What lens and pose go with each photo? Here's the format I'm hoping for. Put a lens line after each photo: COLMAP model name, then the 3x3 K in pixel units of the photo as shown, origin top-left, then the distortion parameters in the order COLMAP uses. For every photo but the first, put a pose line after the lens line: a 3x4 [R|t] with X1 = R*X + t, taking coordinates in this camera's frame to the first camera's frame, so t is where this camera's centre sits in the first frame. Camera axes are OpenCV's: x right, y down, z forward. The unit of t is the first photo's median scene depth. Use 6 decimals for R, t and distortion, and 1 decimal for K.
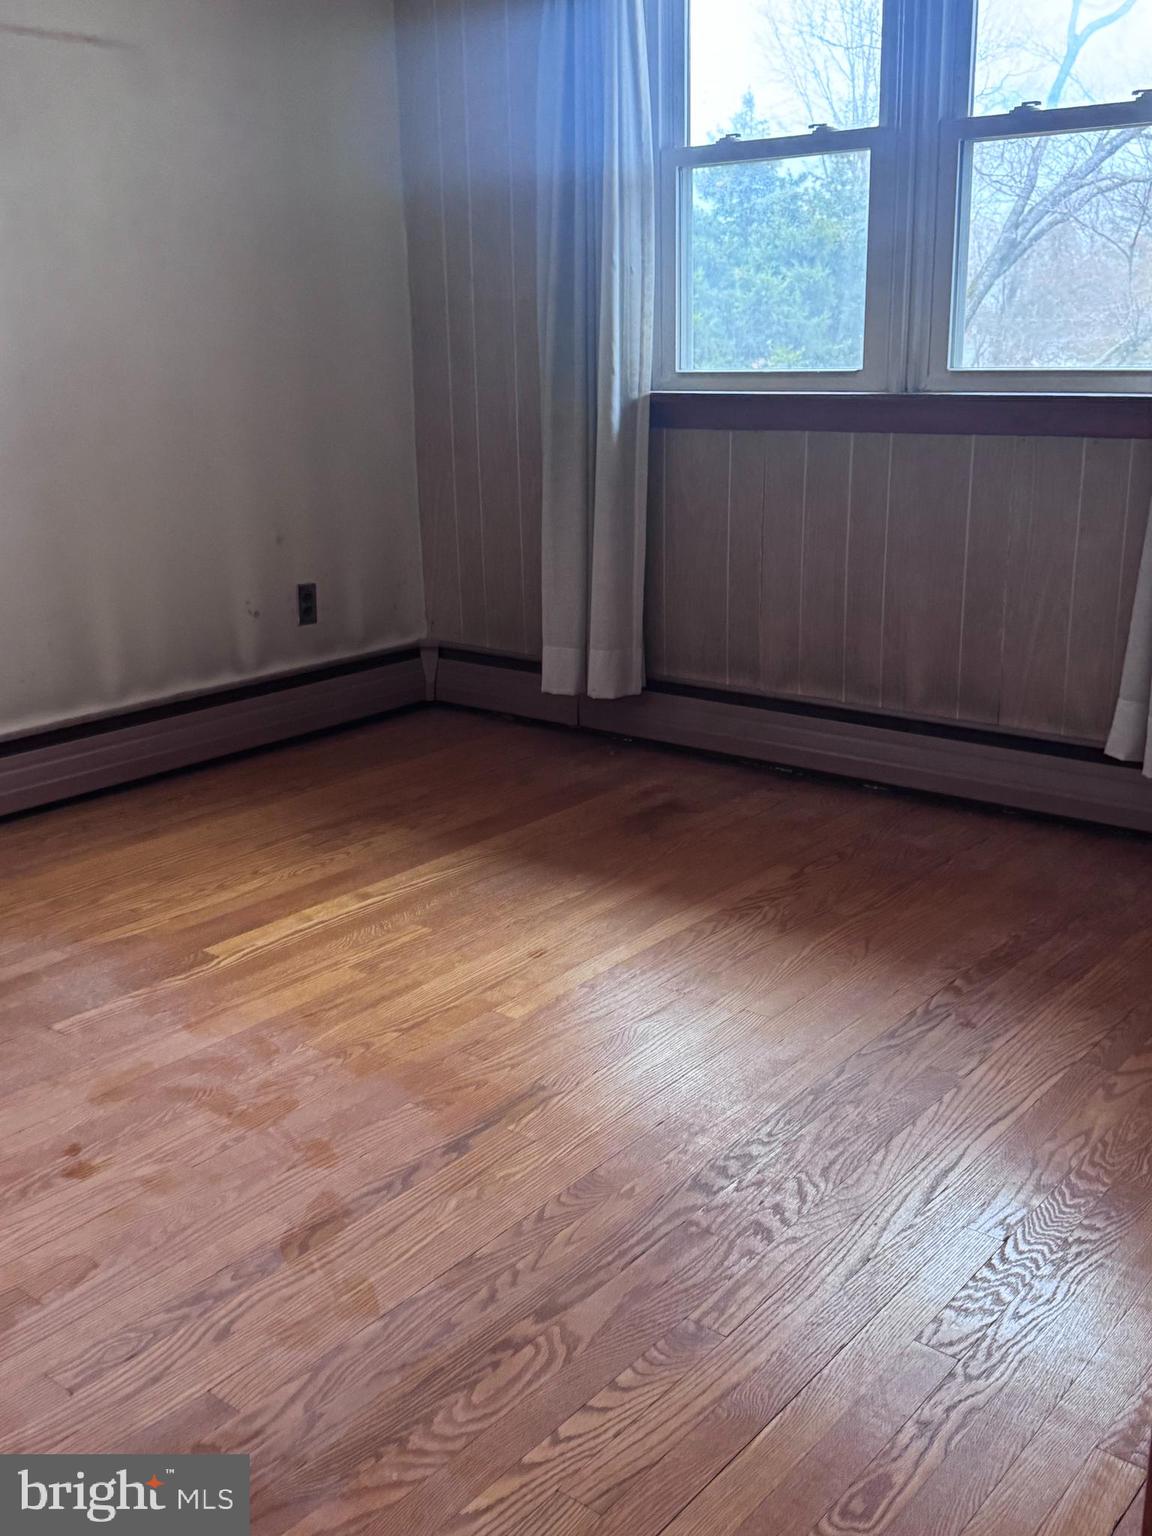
lens RADIAL K [[1500.4, 0, 573.2], [0, 1500.4, 758.6], [0, 0, 1]] dist [0.136074, -0.290719]
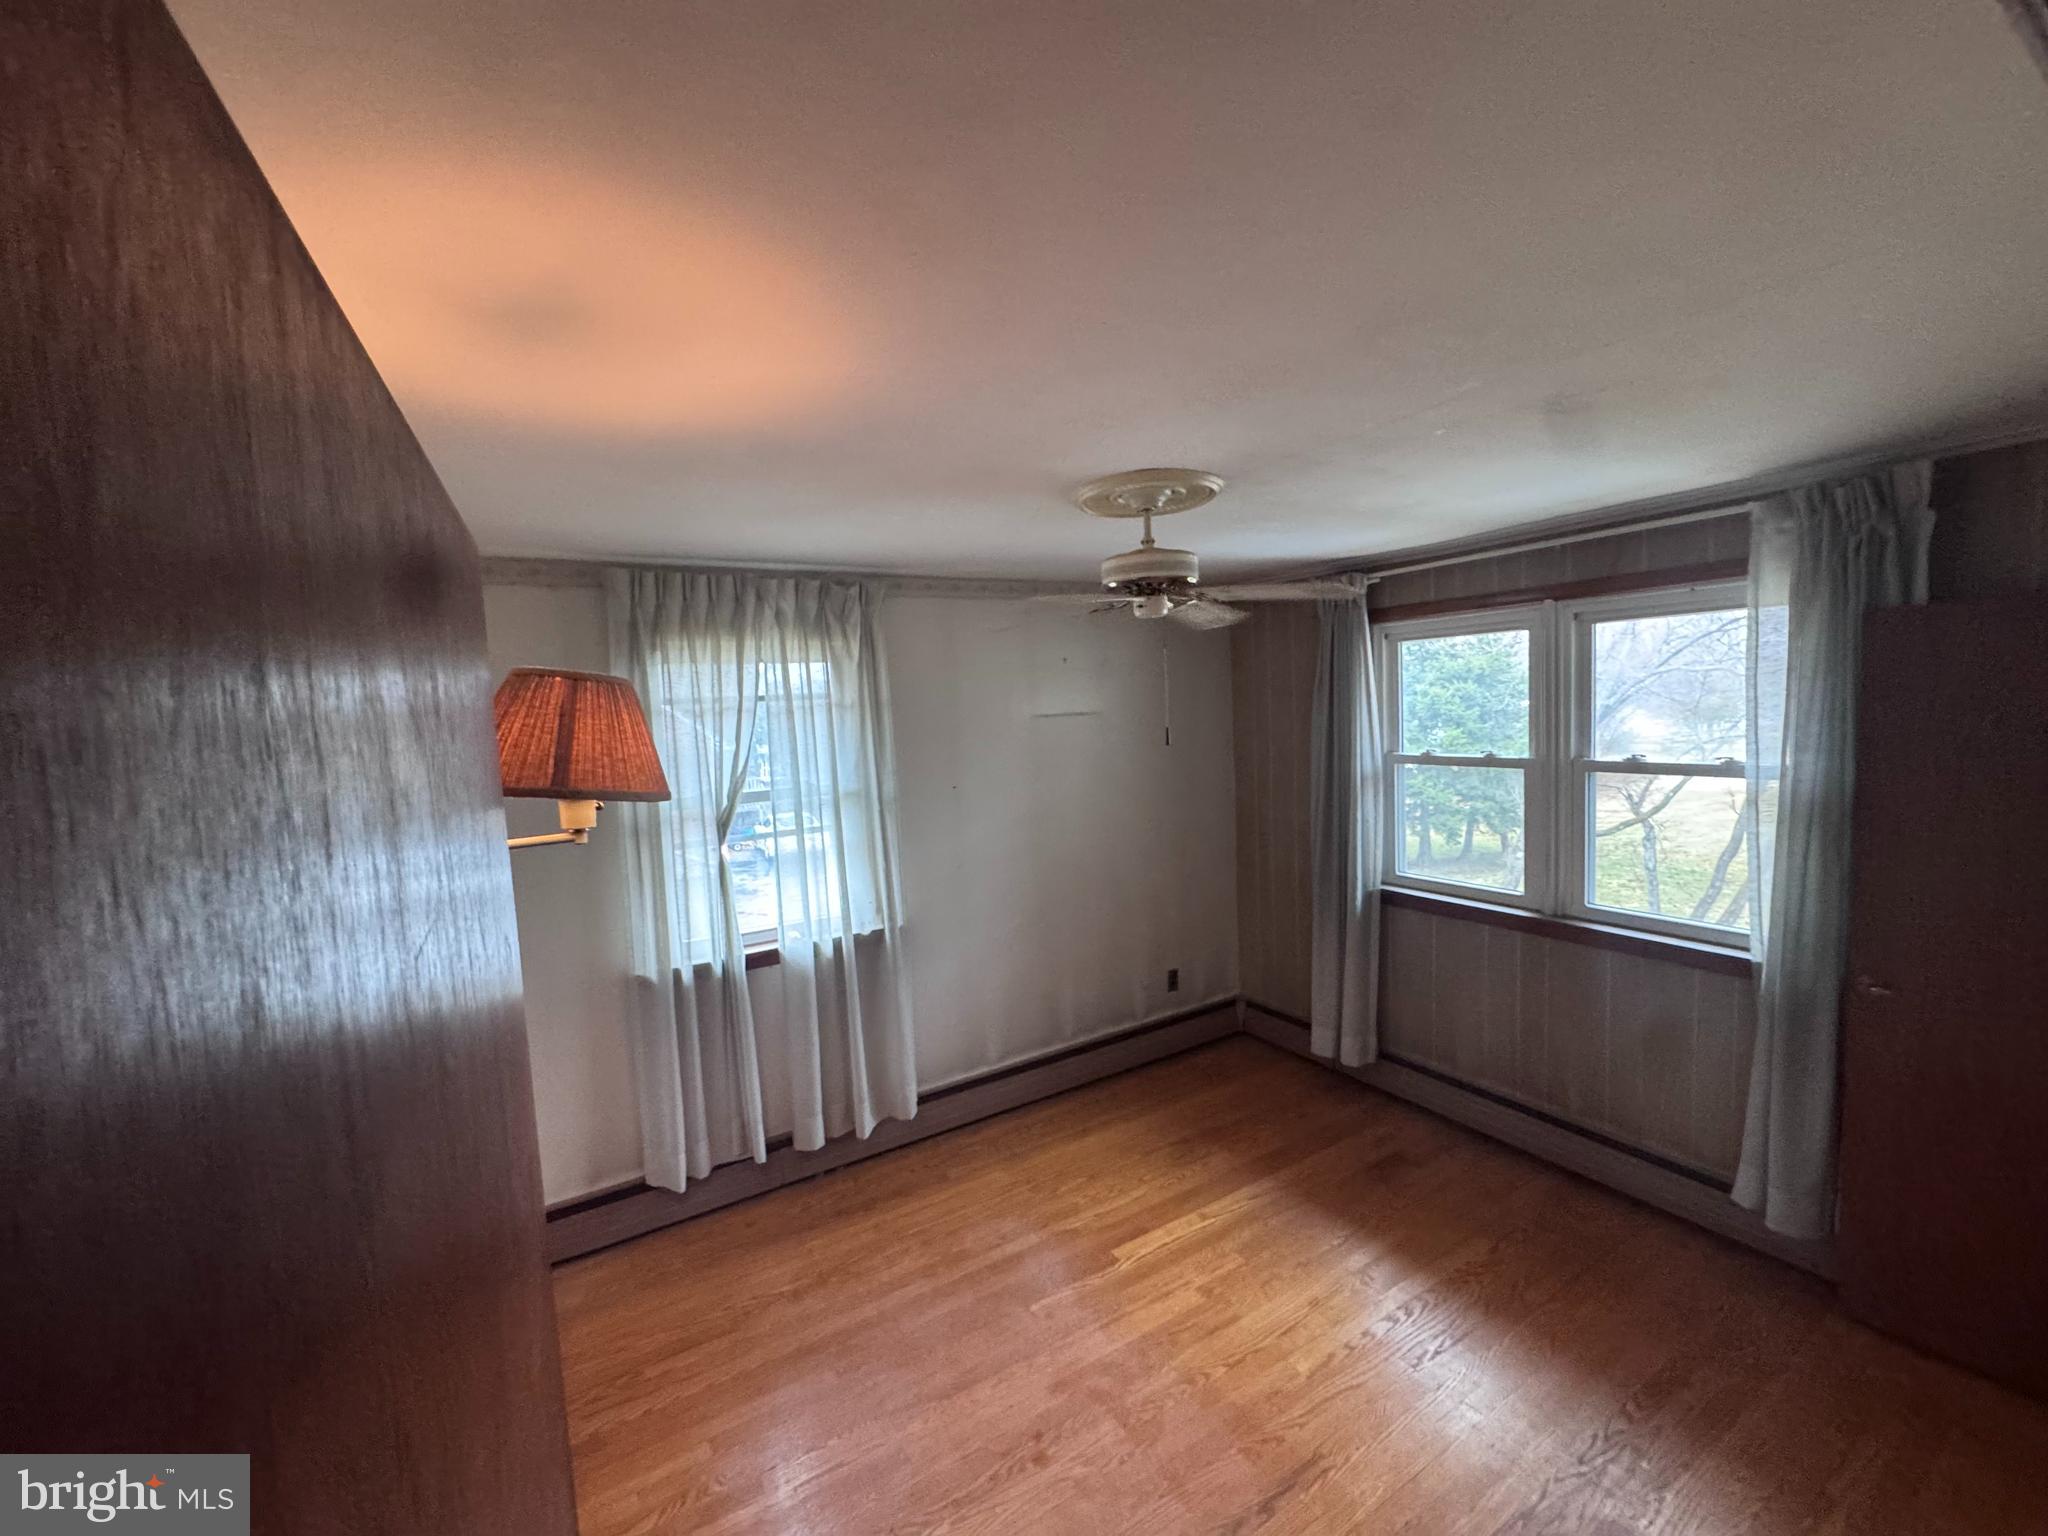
lens RADIAL K [[802.9, 0, 1018.3], [0, 802.9, 771.5], [0, 0, 1]] dist [-0.006507, 0.000329]
pose [[0.937530, 0.002490, -0.347895, -0.023299], [-0.065248, 0.983489, -0.168796, -0.252337], [0.341731, 0.180951, 0.922213, 0.004422]]
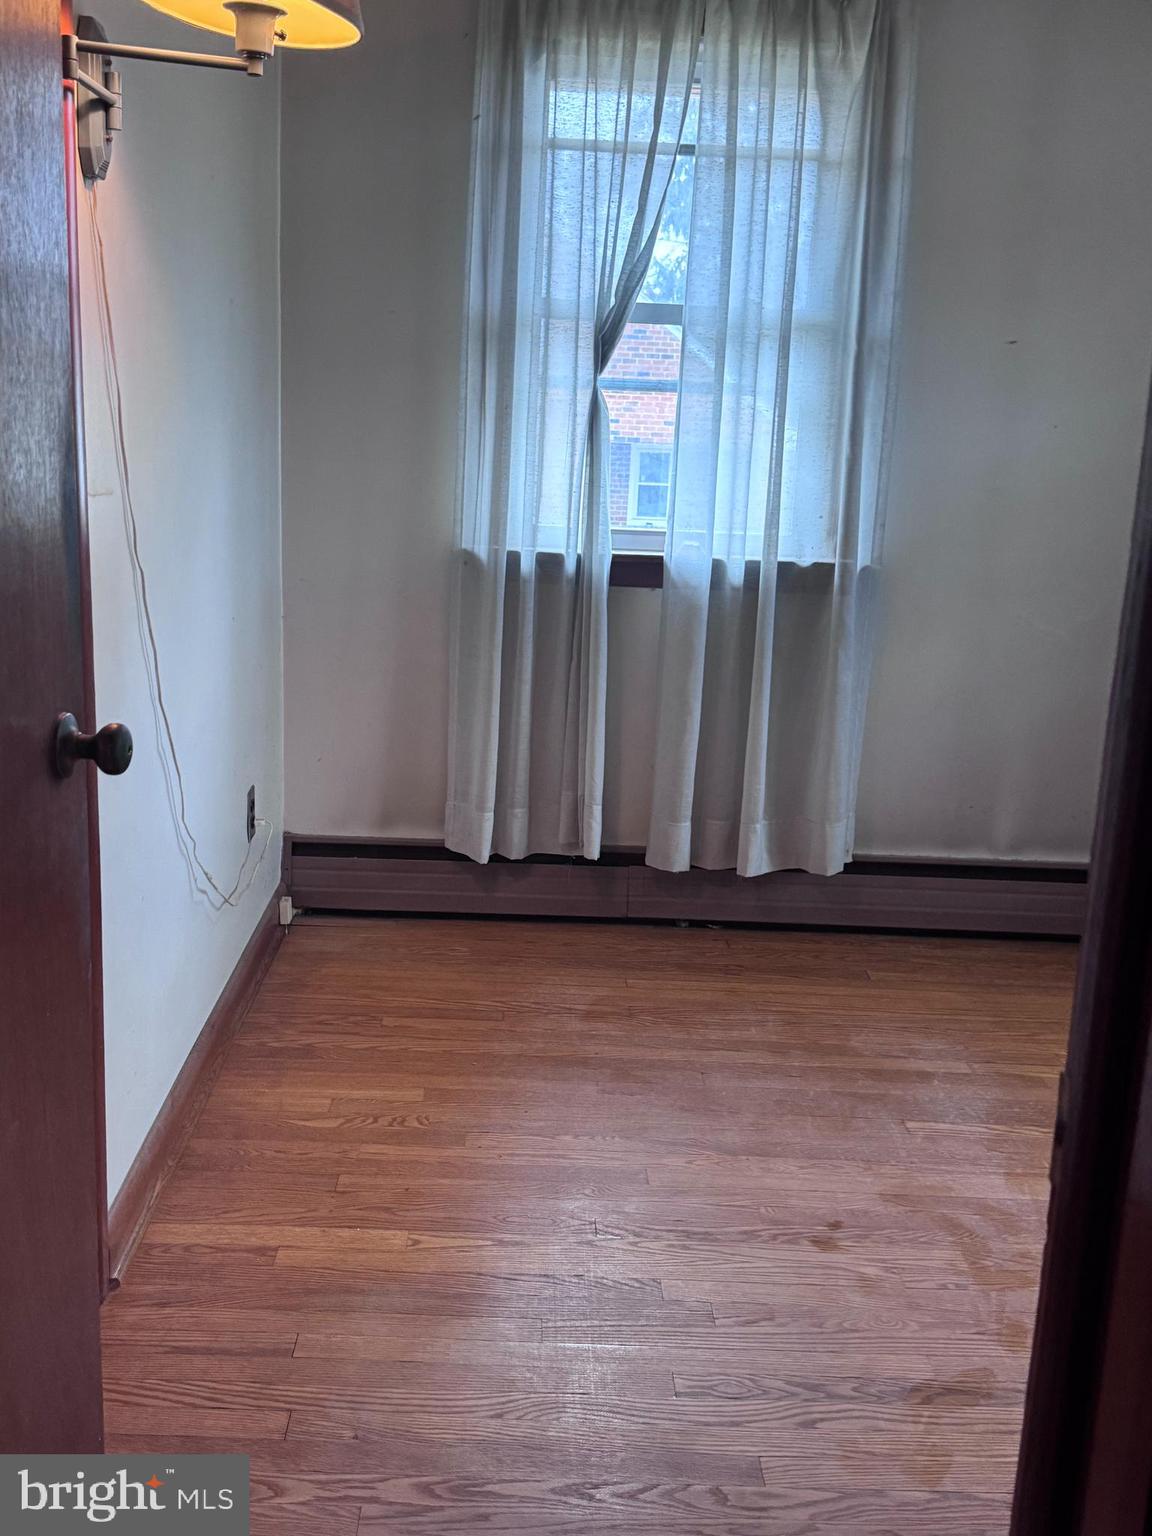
lens RADIAL K [[1500.4, 0, 573.2], [0, 1500.4, 758.6], [0, 0, 1]] dist [0.136074, -0.290719]
pose [[0.642550, 0.210313, -0.736816, 0.235299], [-0.258165, 0.964793, 0.050250, -0.066931], [0.721444, 0.157932, 0.674223, 0.021396]]
